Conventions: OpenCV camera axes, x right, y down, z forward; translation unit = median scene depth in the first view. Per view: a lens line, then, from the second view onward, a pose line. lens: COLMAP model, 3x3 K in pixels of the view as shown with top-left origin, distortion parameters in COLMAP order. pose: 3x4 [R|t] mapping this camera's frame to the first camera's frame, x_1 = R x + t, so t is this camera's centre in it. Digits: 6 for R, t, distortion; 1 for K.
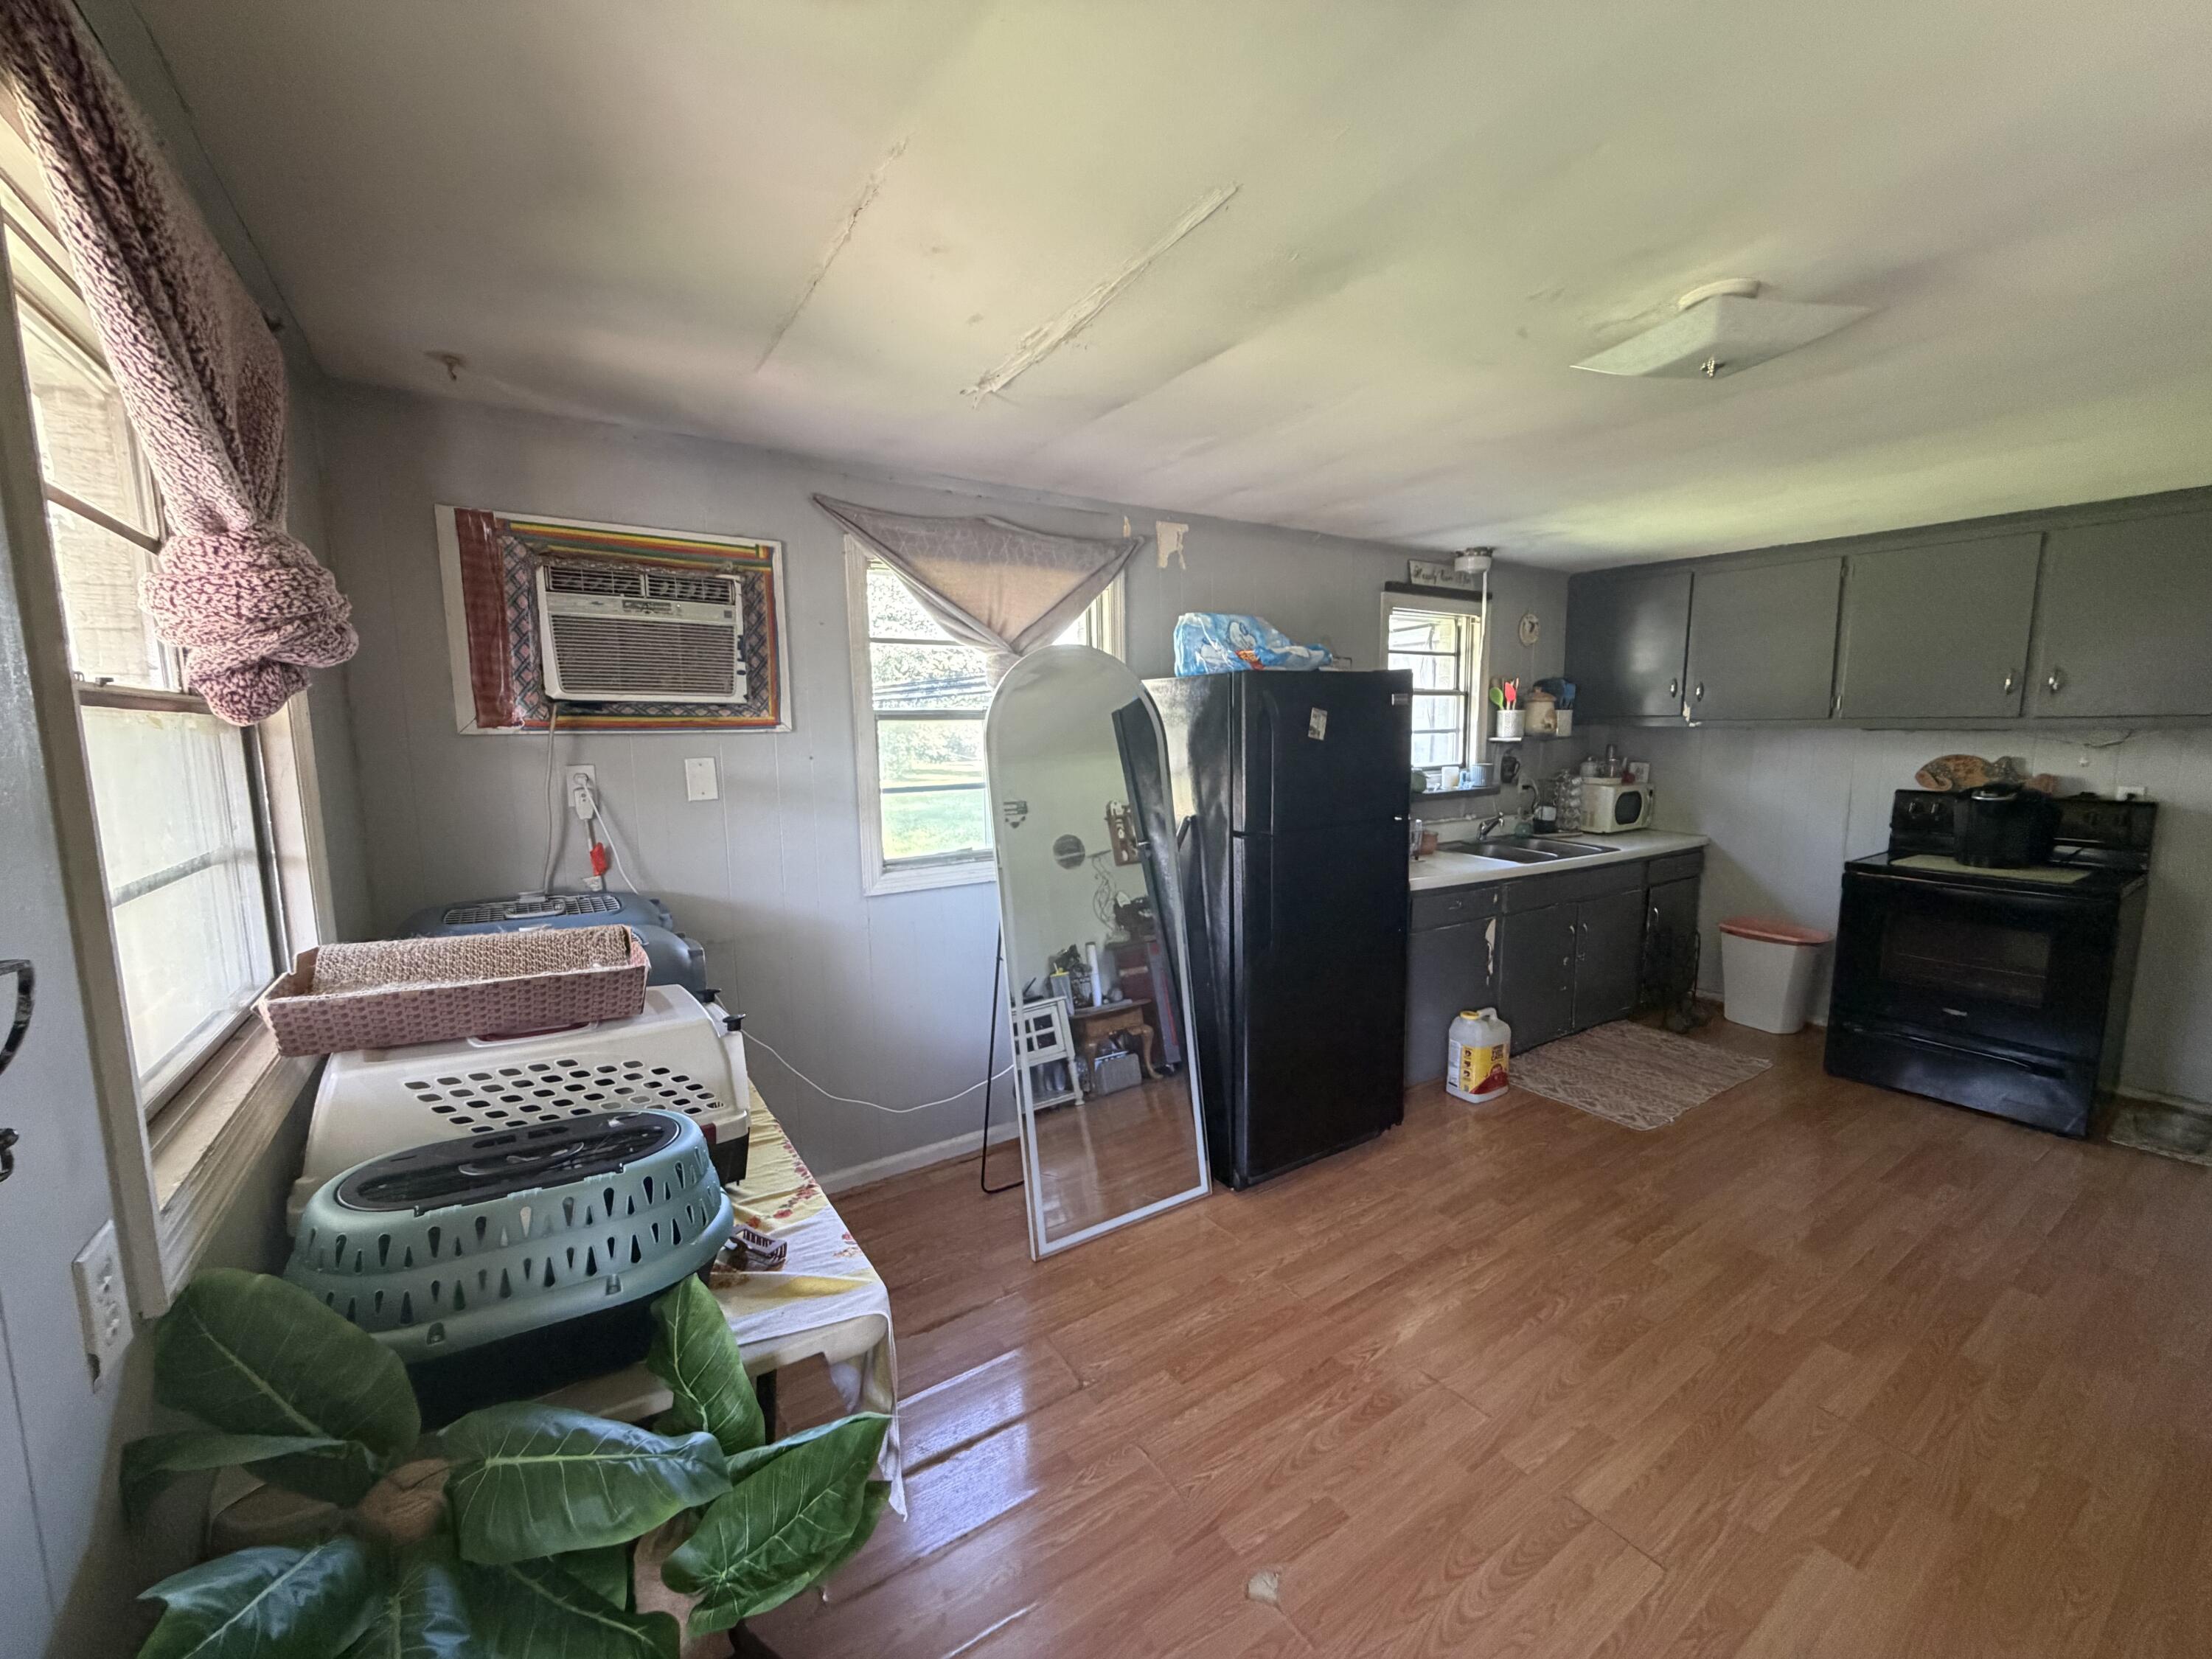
lens RADIAL K [[879.0, 0, 1099.0], [0, 879.0, 832.5], [0, 0, 1]] dist [-0.001574, 0.000219]
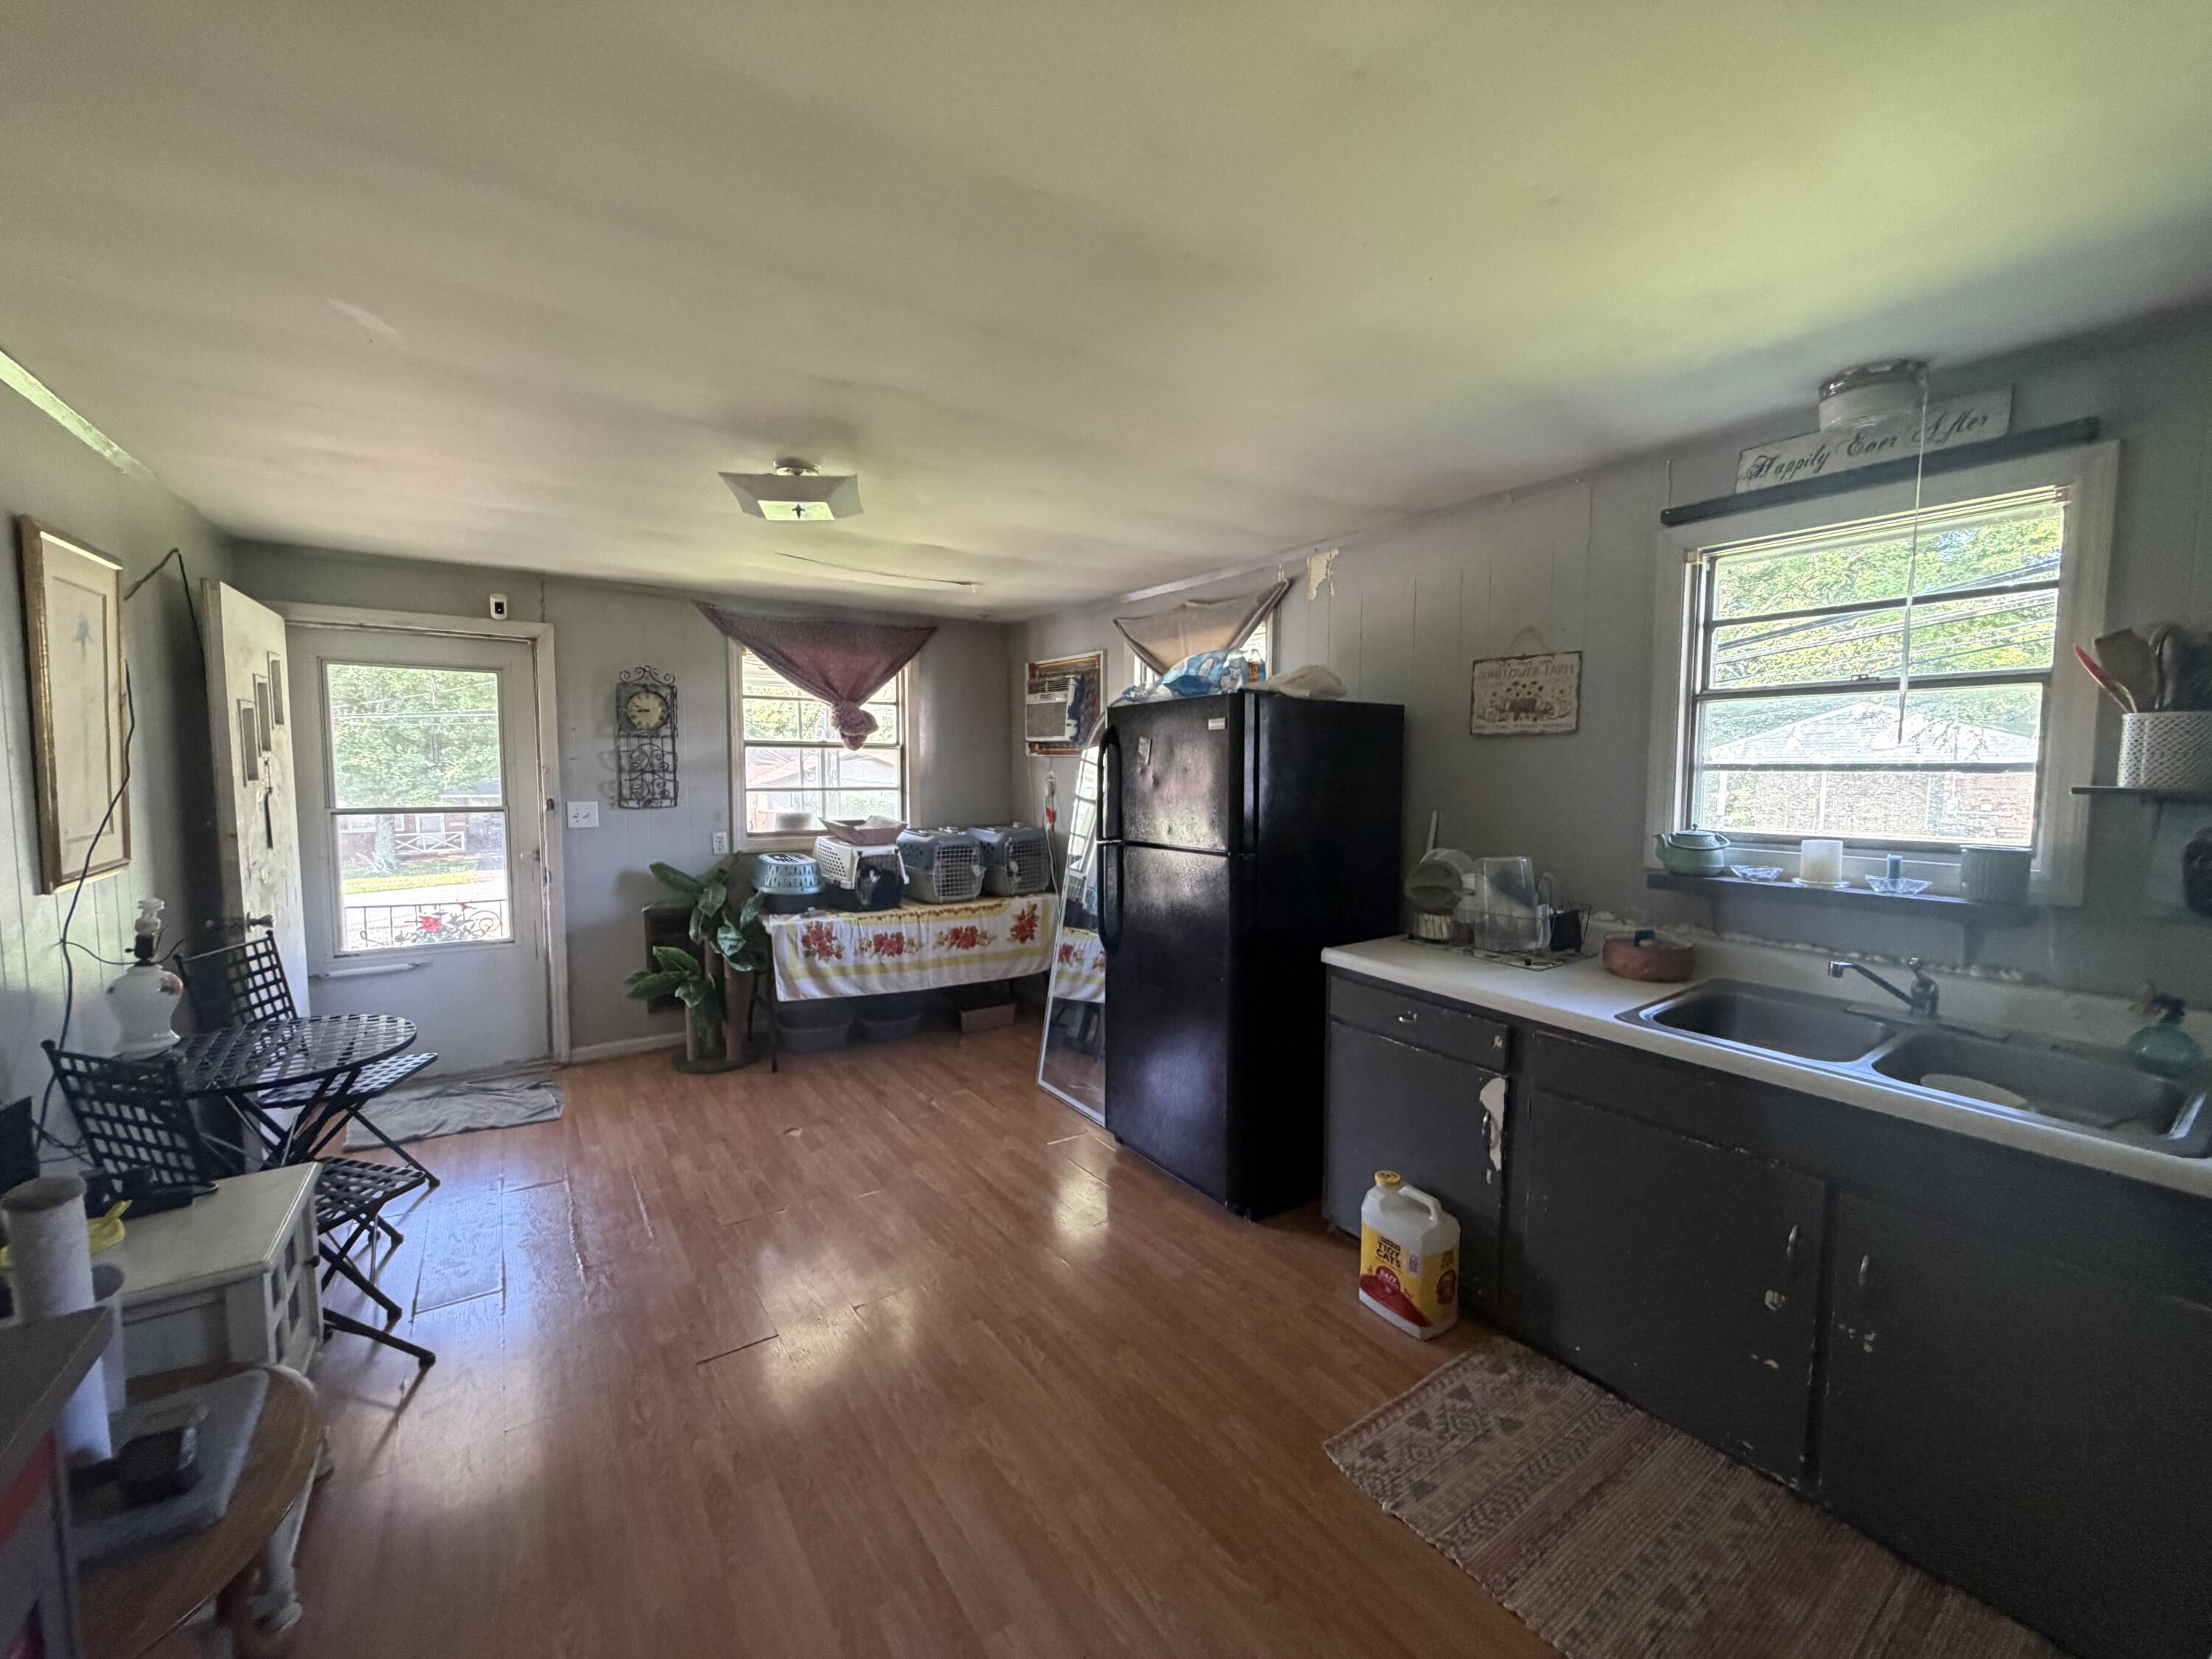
lens RADIAL K [[879.0, 0, 1099.1], [0, 879.0, 833.0], [0, 0, 1]] dist [-0.001574, 0.000219]
pose [[0.019672, 0.089068, -0.995831, 1.138450], [-0.125140, 0.988411, 0.085932, -0.091302], [0.991944, 0.122928, 0.030590, 0.772794]]
